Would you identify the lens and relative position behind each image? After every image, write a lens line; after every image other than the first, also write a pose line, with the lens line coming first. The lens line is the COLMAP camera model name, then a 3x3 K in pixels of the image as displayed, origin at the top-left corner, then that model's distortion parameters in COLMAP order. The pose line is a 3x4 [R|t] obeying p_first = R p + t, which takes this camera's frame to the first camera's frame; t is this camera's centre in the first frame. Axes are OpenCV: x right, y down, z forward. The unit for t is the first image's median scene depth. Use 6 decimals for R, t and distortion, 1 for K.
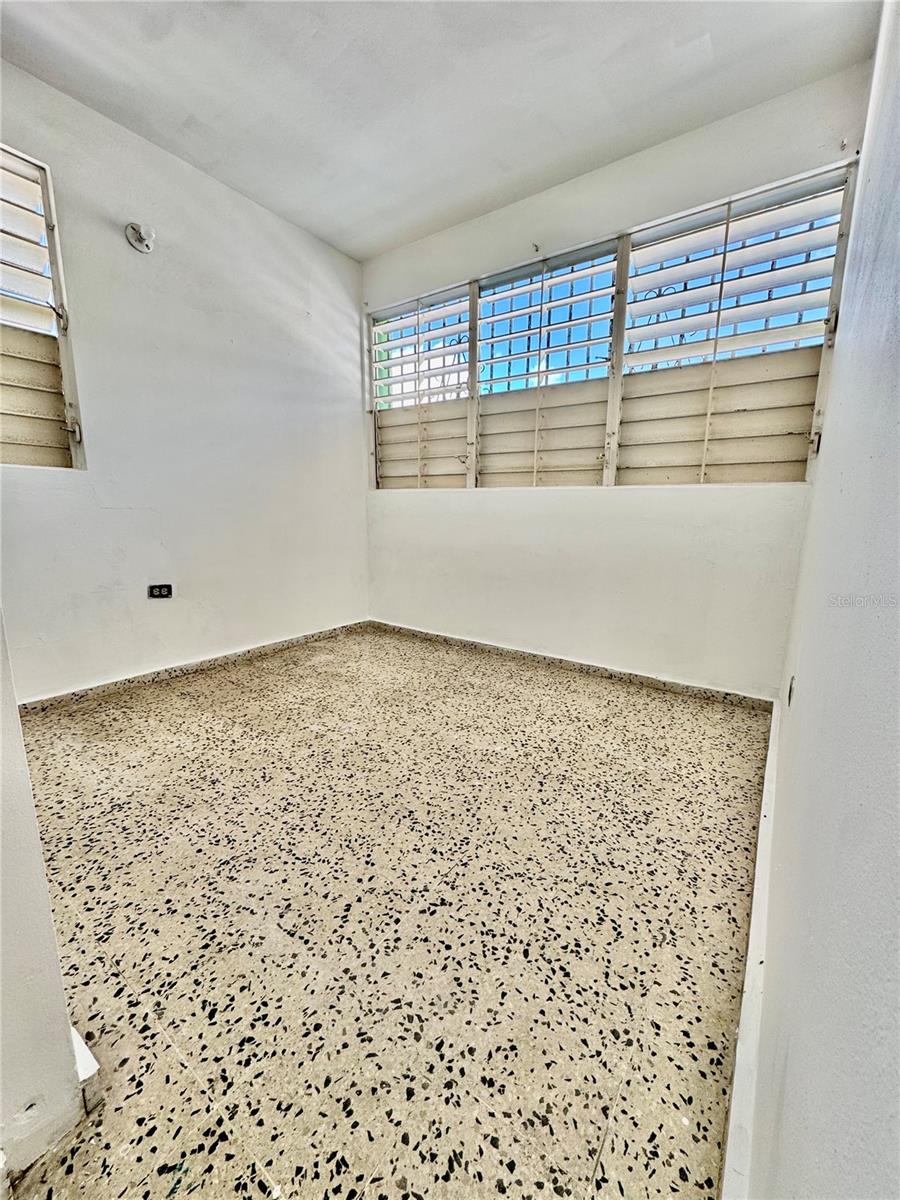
lens RADIAL K [[475.2, 0, 452.5], [0, 475.2, 600.0], [0, 0, 1]] dist [-0.003960, 0.000319]
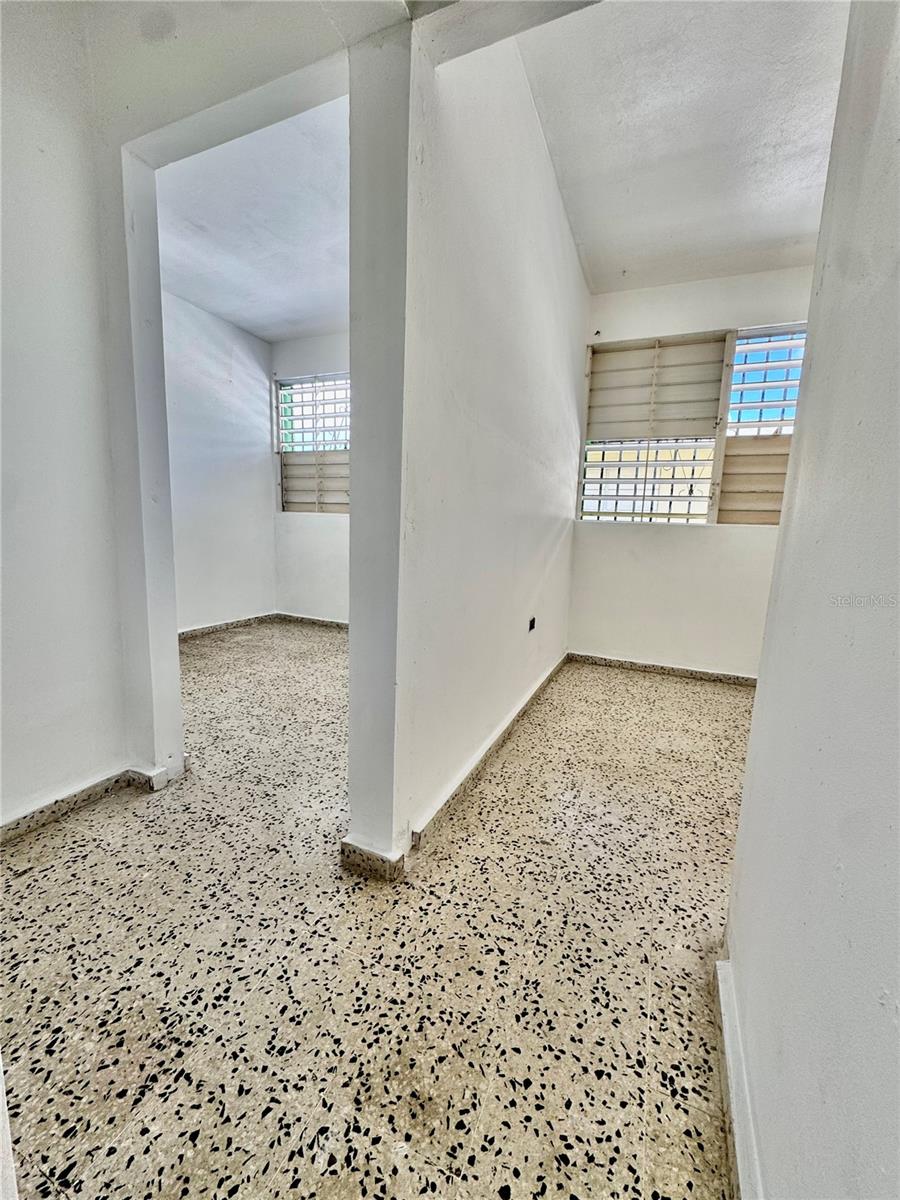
lens RADIAL K [[475.2, 0, 452.5], [0, 475.2, 600.0], [0, 0, 1]] dist [-0.003960, 0.000319]
pose [[0.977412, -0.008411, 0.211176, 0.019758], [0.015188, 0.999420, -0.030490, 0.060976], [-0.210797, 0.033009, 0.976972, -0.396793]]
